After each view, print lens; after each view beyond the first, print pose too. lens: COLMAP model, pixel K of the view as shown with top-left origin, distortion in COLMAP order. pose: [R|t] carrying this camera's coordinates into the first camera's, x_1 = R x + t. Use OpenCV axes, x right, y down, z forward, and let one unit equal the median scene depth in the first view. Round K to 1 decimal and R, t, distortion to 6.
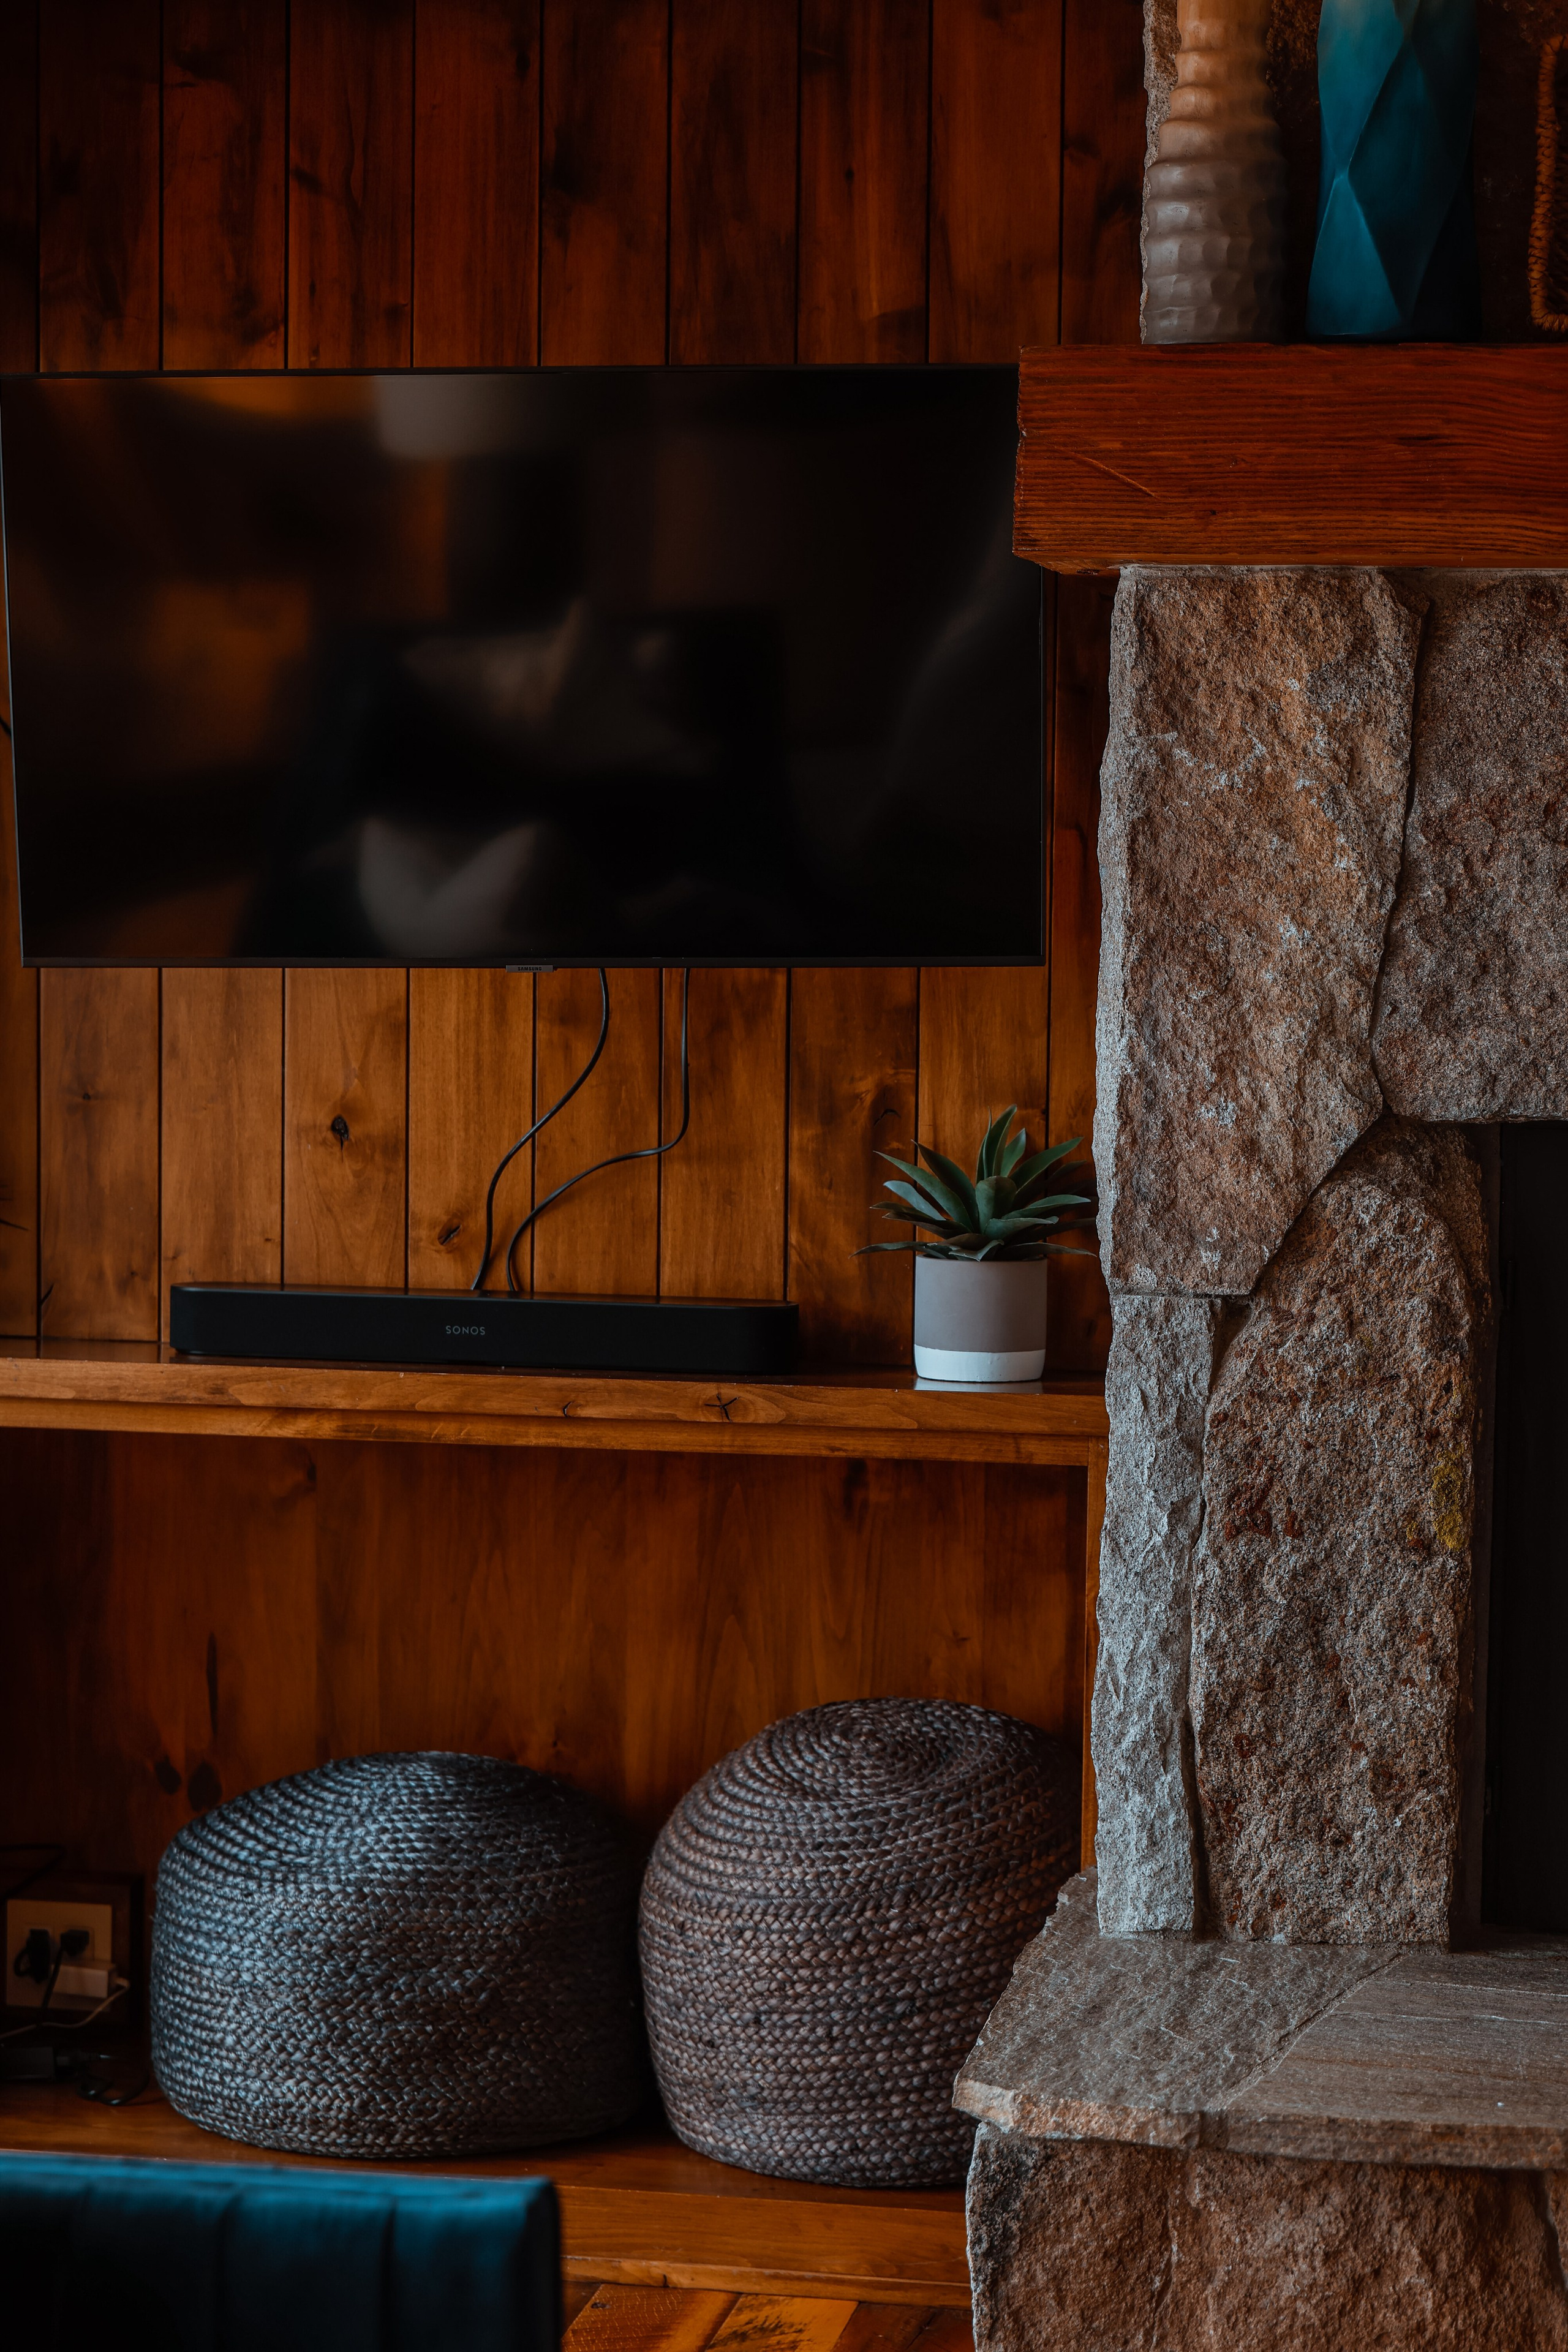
lens RADIAL K [[4813.5, 0, 779.7], [0, 4813.5, 1201.5], [0, 0, 1]] dist [-0.041936, -0.162640]
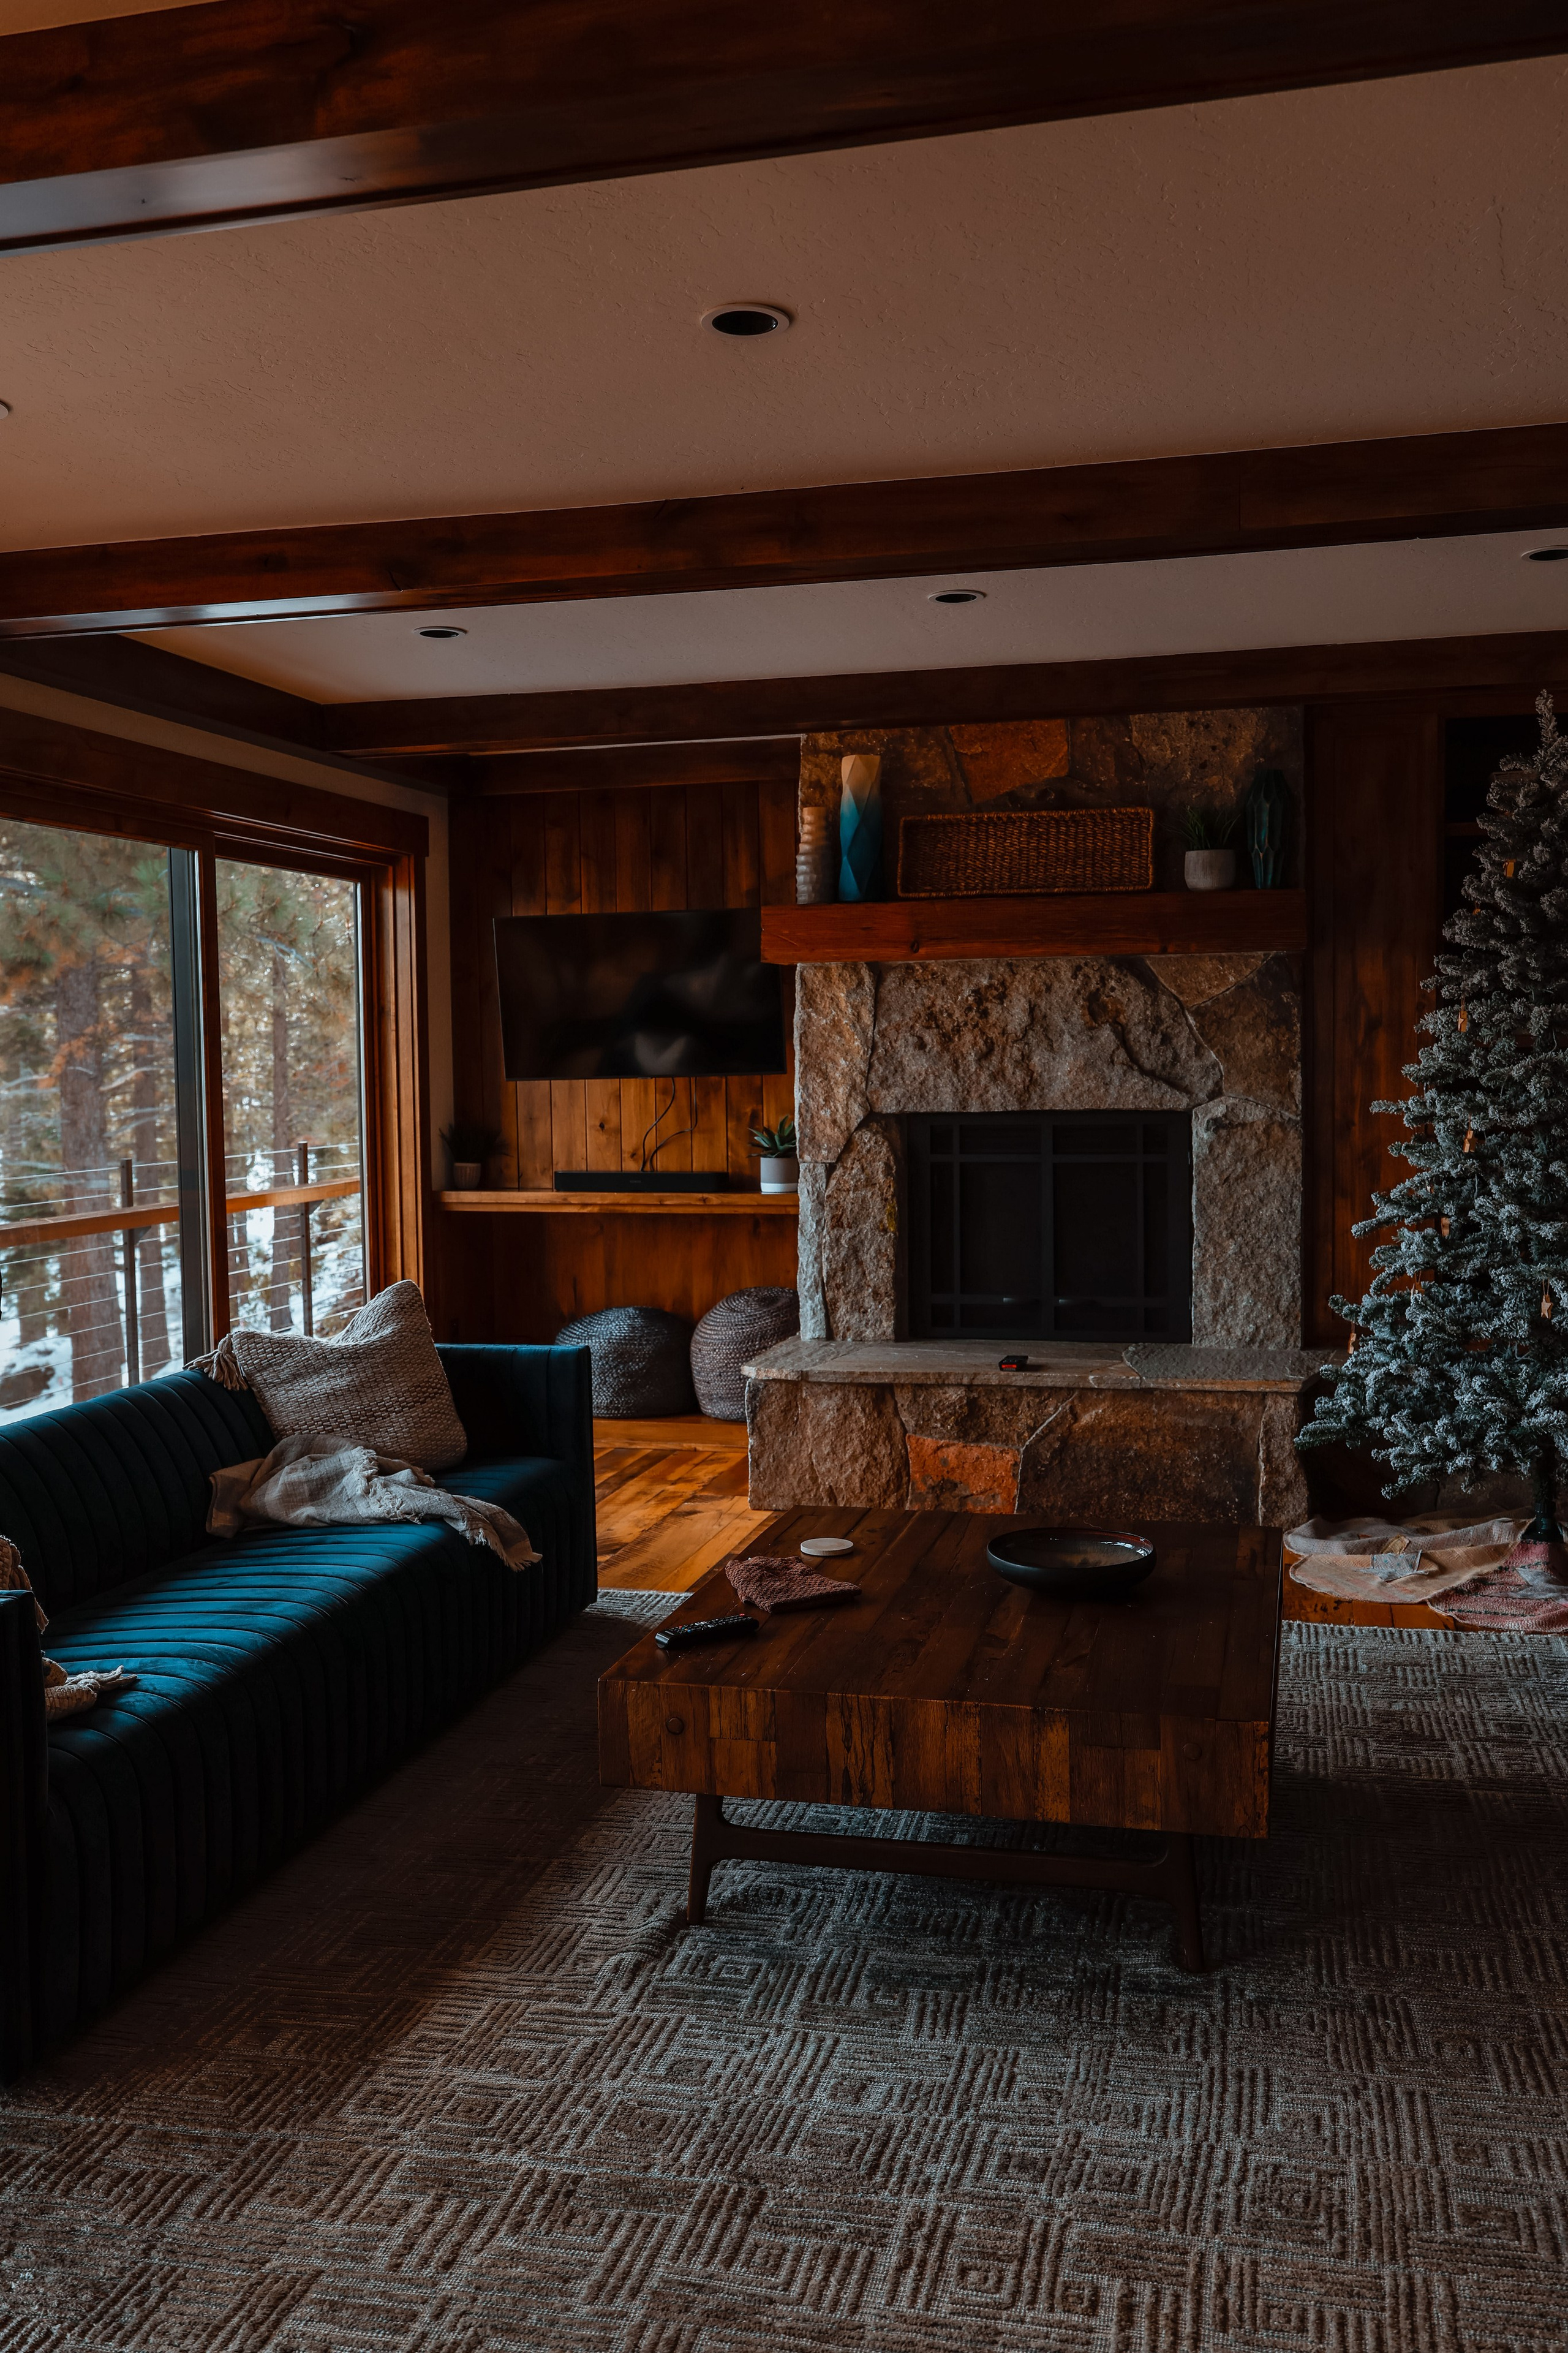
lens RADIAL K [[2032.7, 0, 780.5], [0, 2032.7, 1175.7], [0, 0, 1]] dist [0.009705, -0.002944]
pose [[0.997109, -0.021875, -0.072763, 0.167666], [0.021450, 0.999748, -0.006606, 0.038769], [0.072889, 0.005026, 0.997327, -0.538714]]
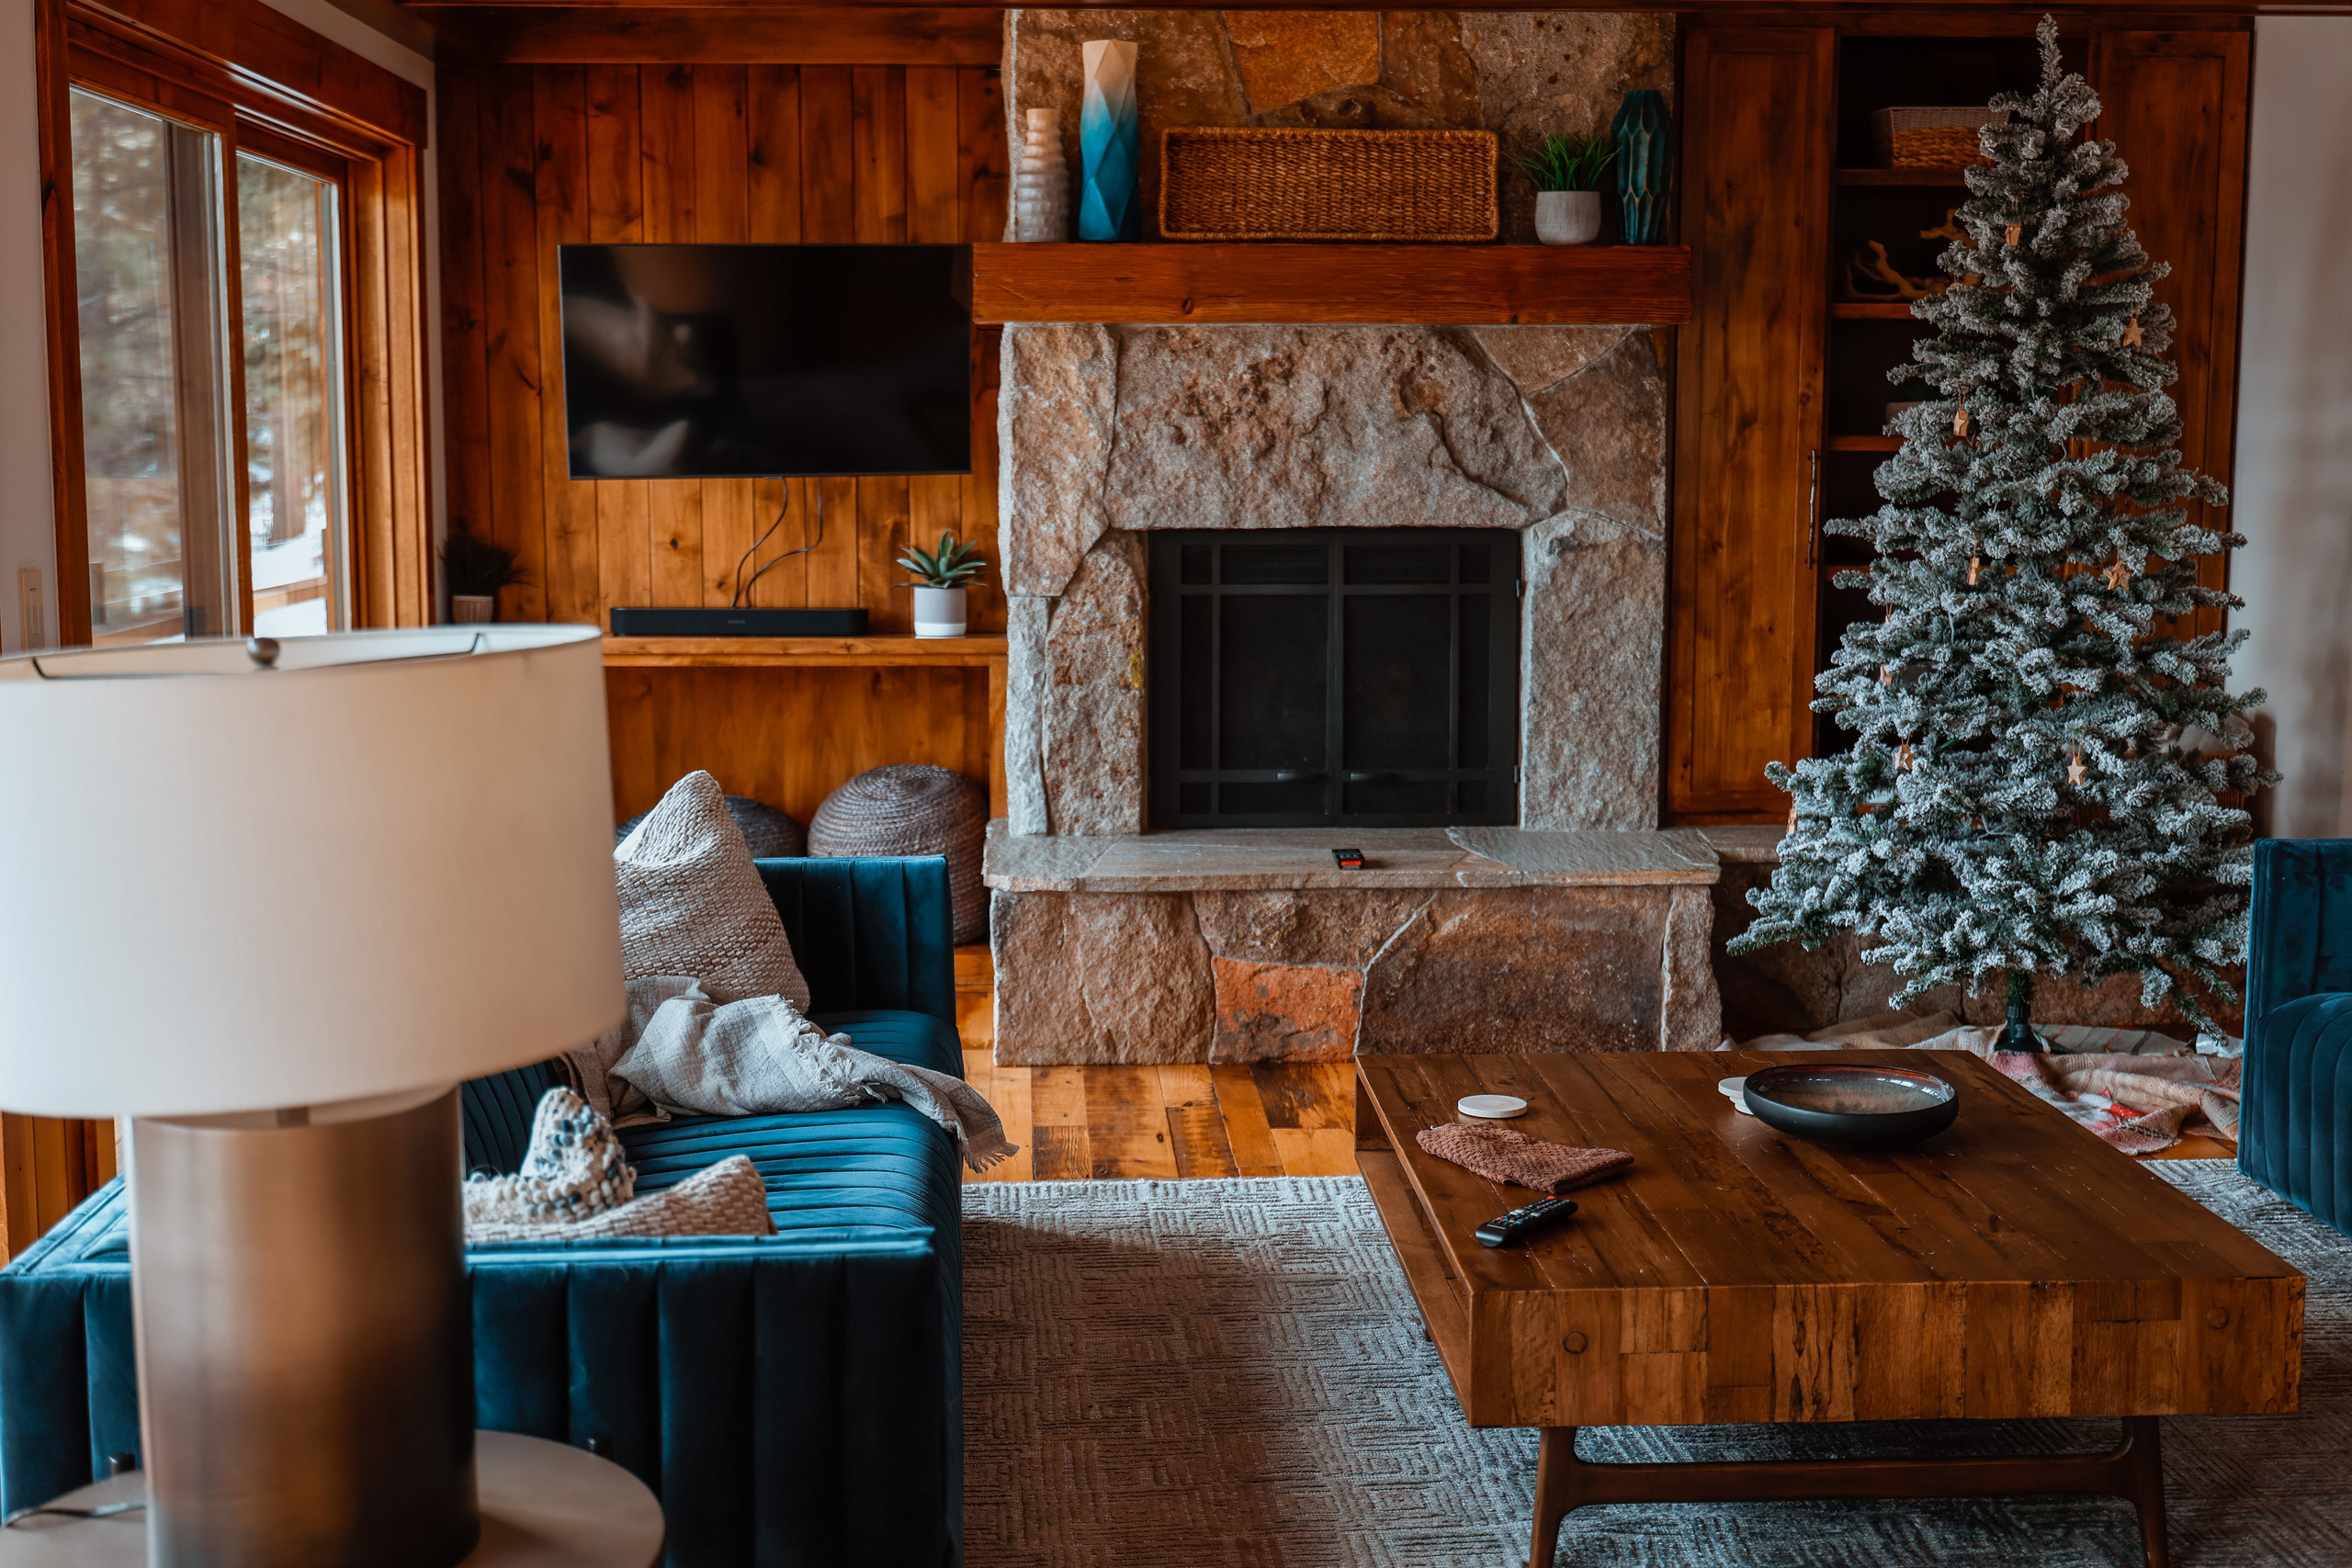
lens RADIAL K [[2780.9, 0, 1167.7], [0, 2780.9, 760.5], [0, 0, 1]] dist [0.019335, -0.038818]
pose [[0.972729, -0.039393, 0.228574, -0.203774], [0.026176, 0.997821, 0.060569, 0.018868], [-0.230461, -0.052934, 0.971641, -0.531854]]
